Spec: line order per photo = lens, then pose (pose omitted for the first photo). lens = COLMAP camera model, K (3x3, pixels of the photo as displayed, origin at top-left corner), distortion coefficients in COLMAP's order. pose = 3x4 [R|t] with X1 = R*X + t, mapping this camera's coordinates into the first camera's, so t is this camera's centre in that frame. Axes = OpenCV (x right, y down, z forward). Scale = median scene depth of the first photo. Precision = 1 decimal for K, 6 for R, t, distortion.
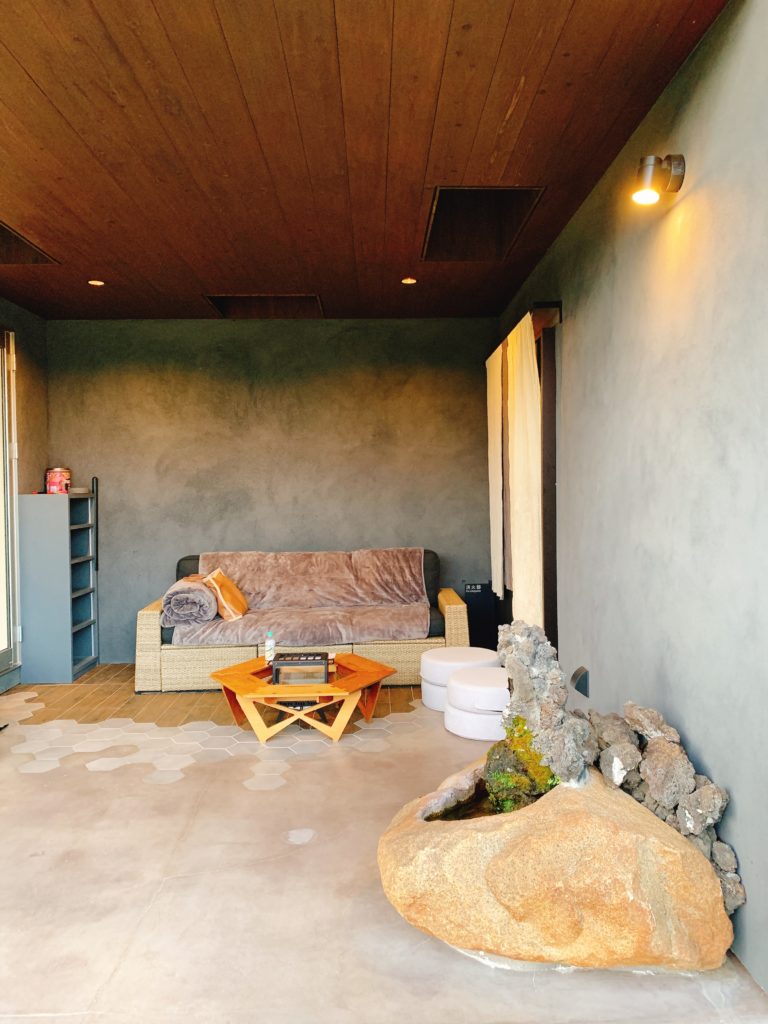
lens RADIAL K [[768.6, 0, 392.7], [0, 768.6, 505.5], [0, 0, 1]] dist [0.072853, -0.089946]
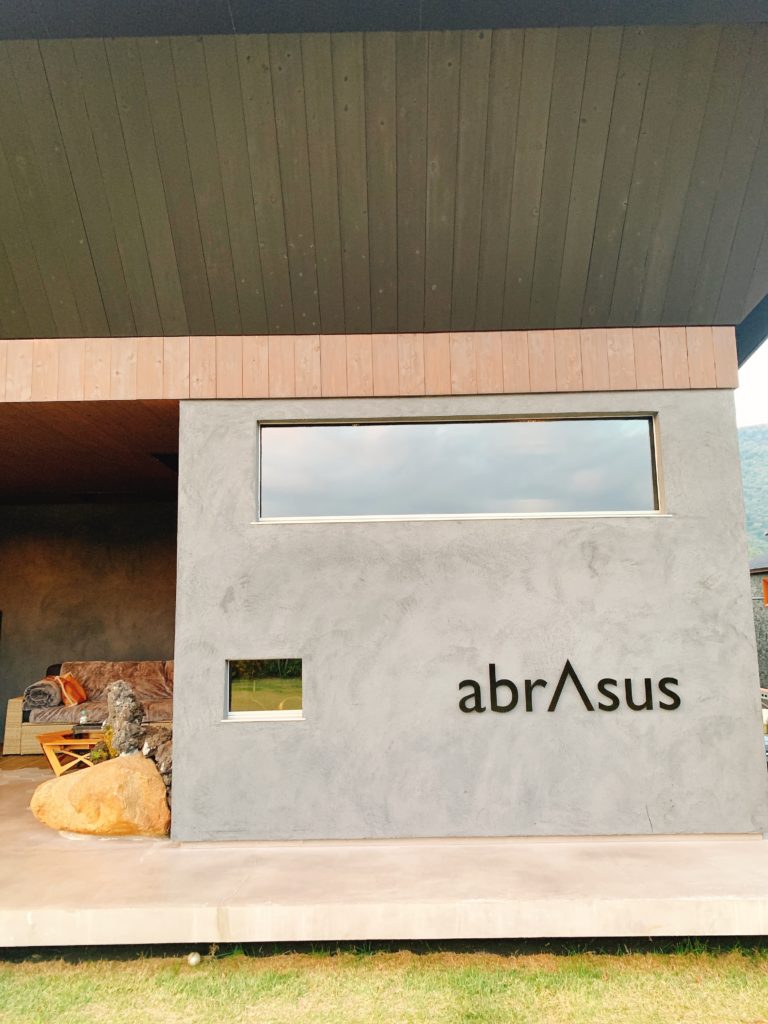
lens RADIAL K [[765.5, 0, 383.2], [0, 765.5, 512.1], [0, 0, 1]] dist [0.003101, 0.003028]
pose [[0.999550, -0.008481, -0.028772, 0.468363], [0.003723, 0.986856, -0.161556, 0.020519], [0.029764, 0.161377, 0.986444, -0.535777]]
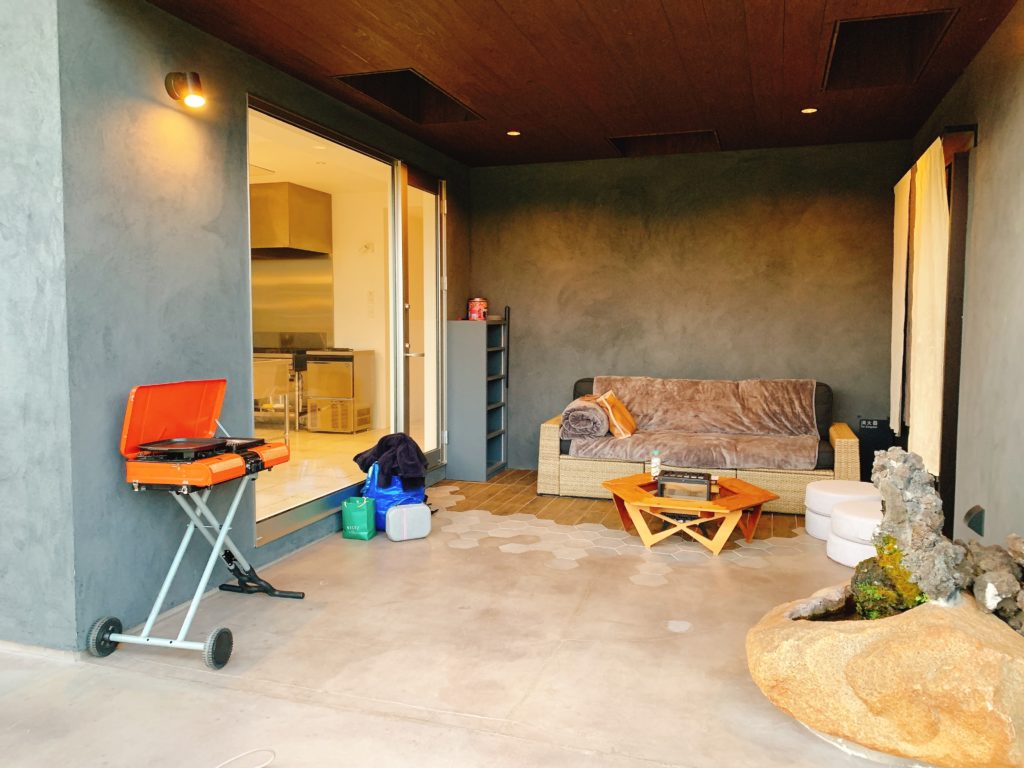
lens RADIAL K [[768.6, 0, 507.2], [0, 768.6, 370.5], [0, 0, 1]] dist [0.072853, -0.089946]
pose [[0.937178, 0.037906, -0.346785, 0.016040], [-0.022171, 0.998541, 0.049229, 0.002731], [0.348145, -0.038448, 0.936652, -0.081594]]
